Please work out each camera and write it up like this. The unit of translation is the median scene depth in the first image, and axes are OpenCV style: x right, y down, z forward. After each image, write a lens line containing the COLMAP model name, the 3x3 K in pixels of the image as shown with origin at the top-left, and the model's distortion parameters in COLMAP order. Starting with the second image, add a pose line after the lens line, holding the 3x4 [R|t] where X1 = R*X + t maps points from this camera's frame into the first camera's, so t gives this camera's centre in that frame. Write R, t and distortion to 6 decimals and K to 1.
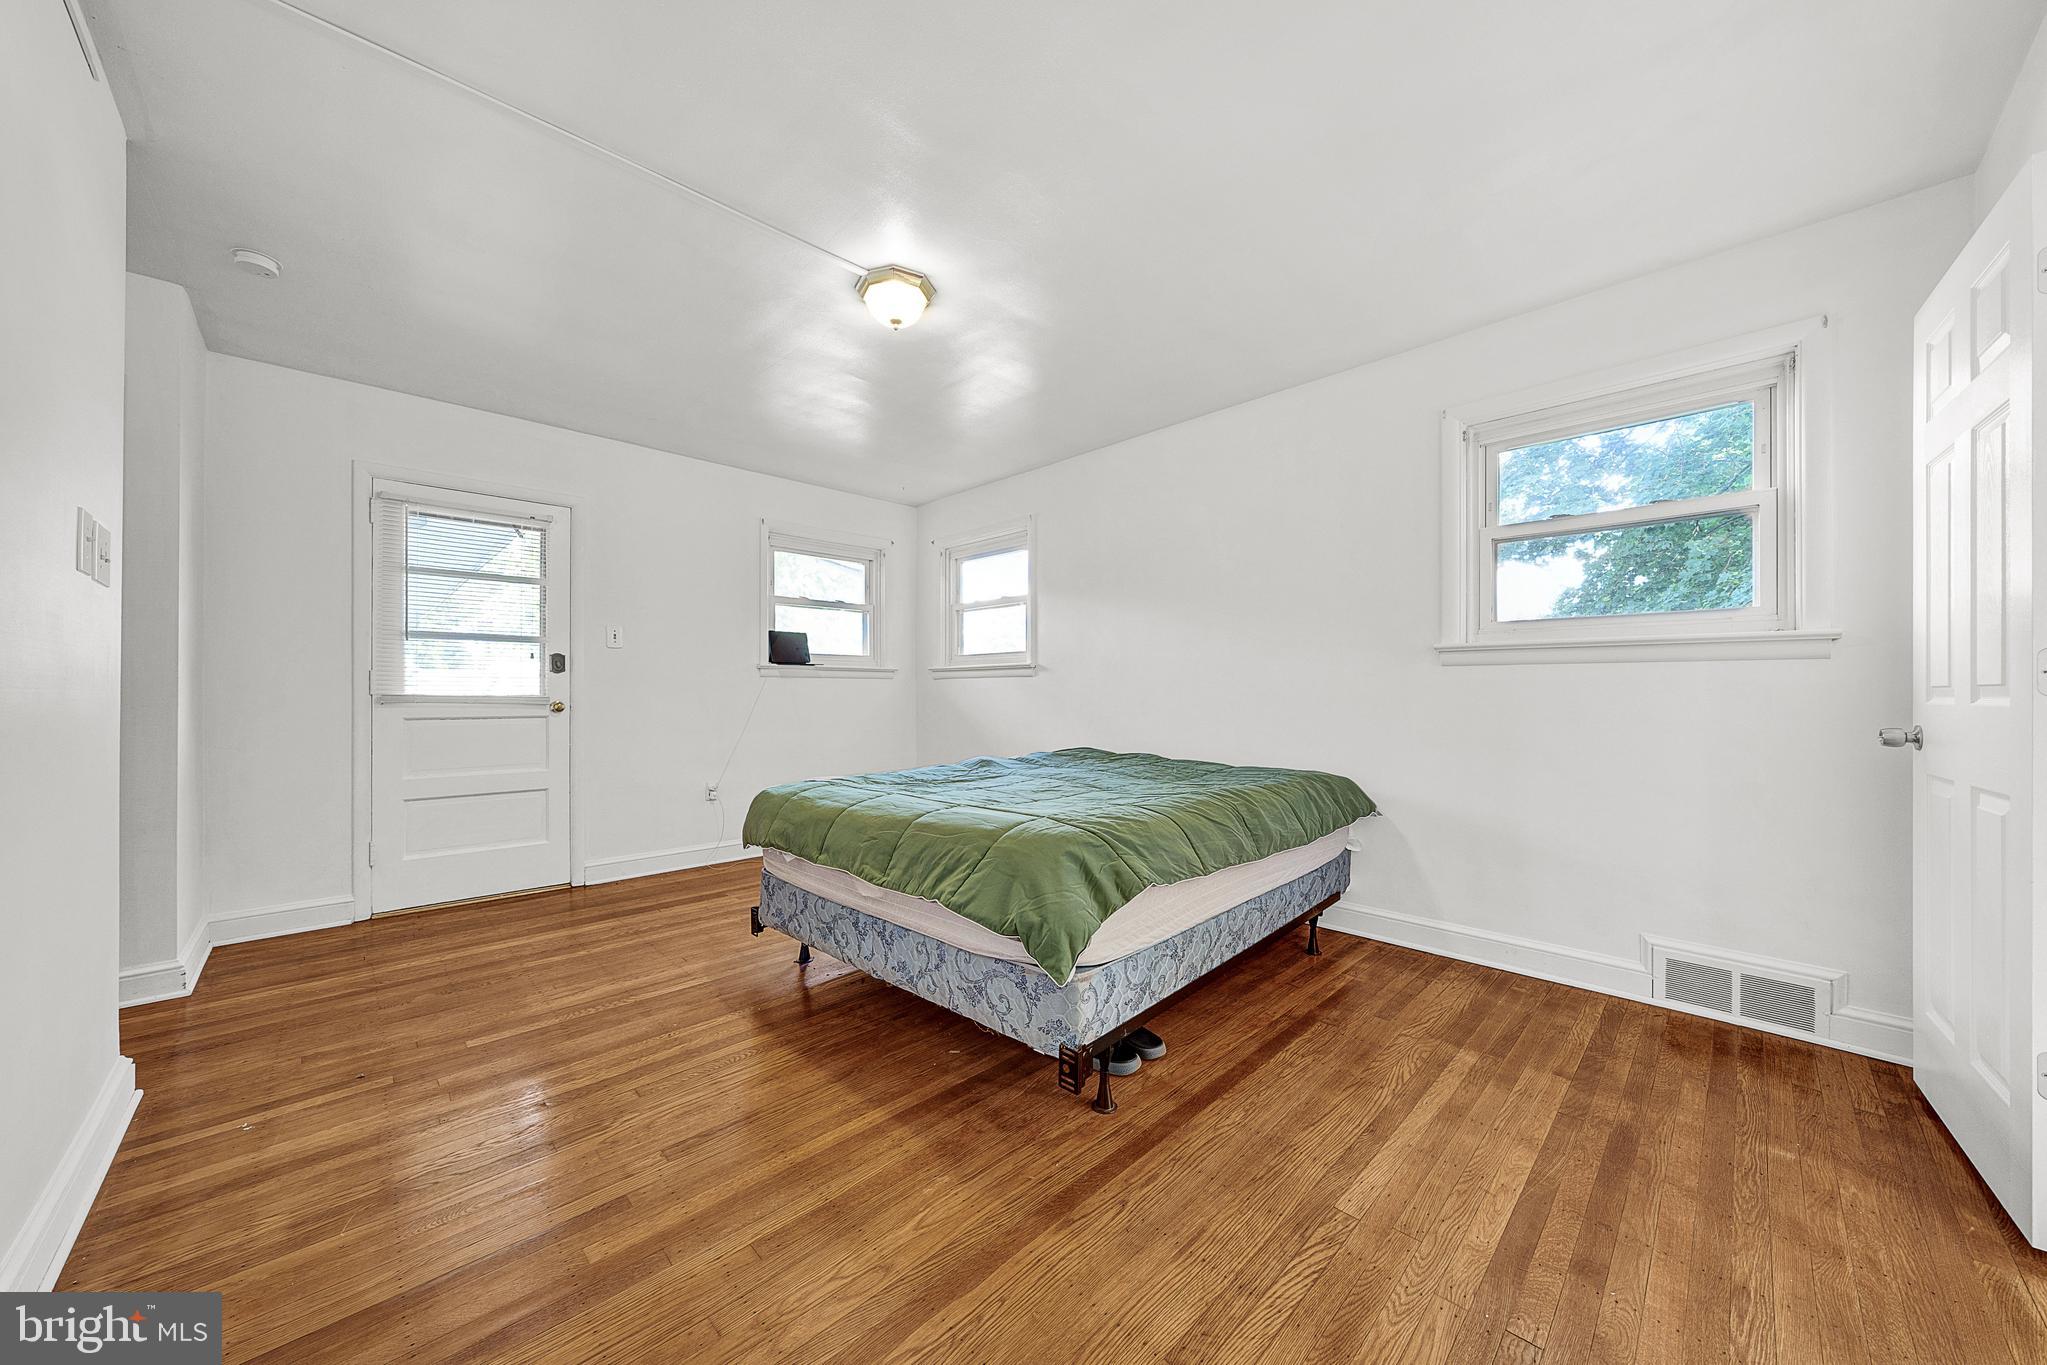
lens RADIAL K [[715.5, 0, 1017.9], [0, 715.5, 688.8], [0, 0, 1]] dist [-0.001169, 0.000002]
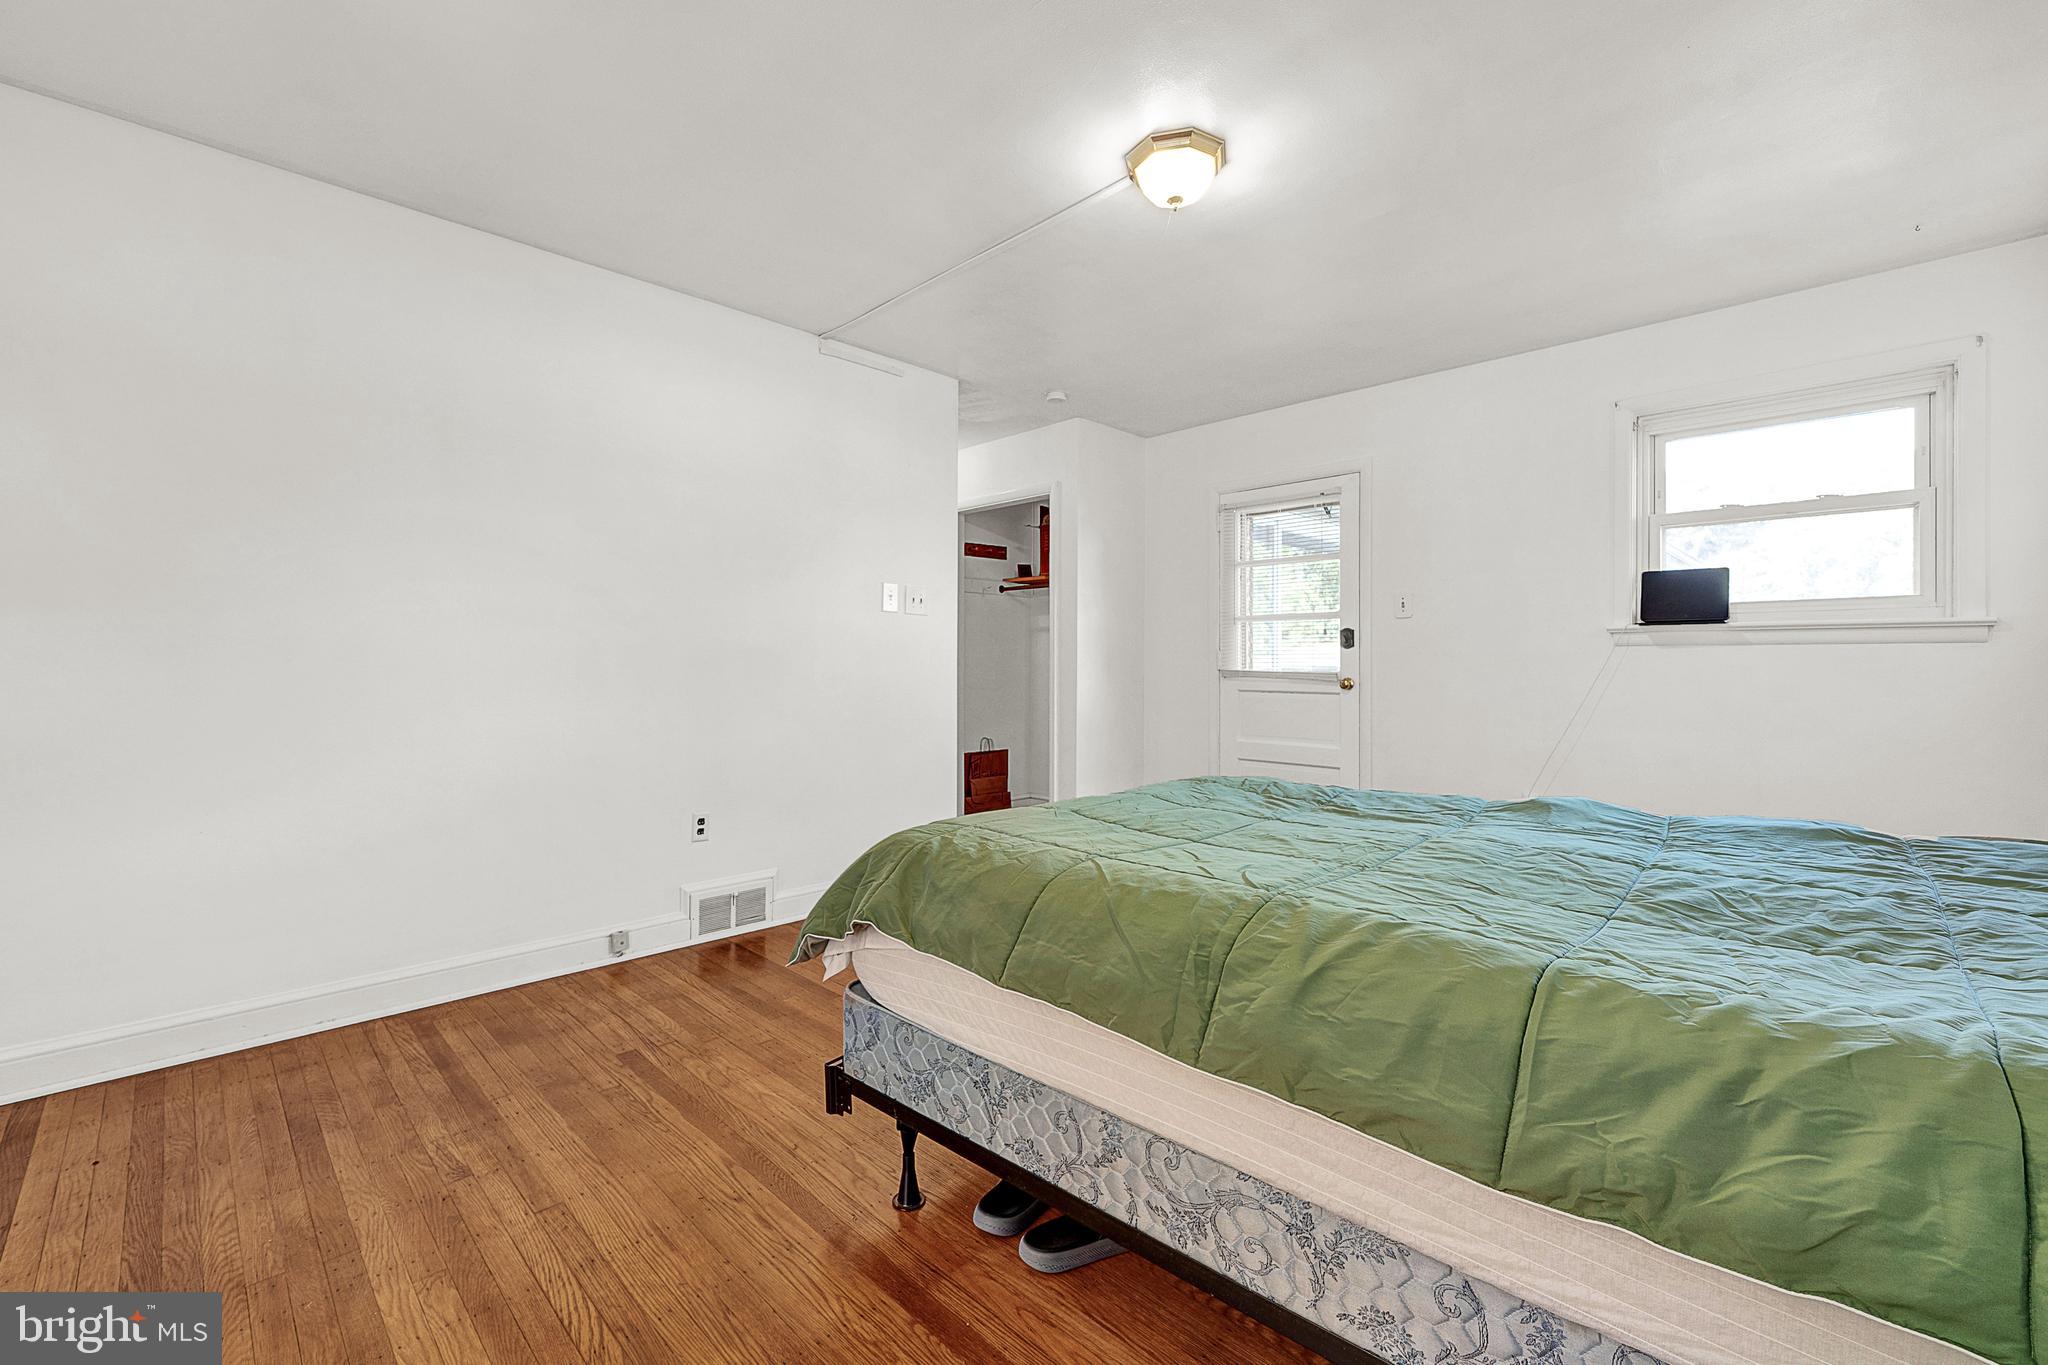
lens RADIAL K [[892.3, 0, 1021.7], [0, 892.3, 667.6], [0, 0, 1]] dist [-0.007646, -0.000101]
pose [[-0.014125, 0.001683, -0.999899, 0.638411], [-0.001249, 0.999998, 0.001701, 0.002503], [0.999899, 0.001273, -0.014123, 0.669381]]
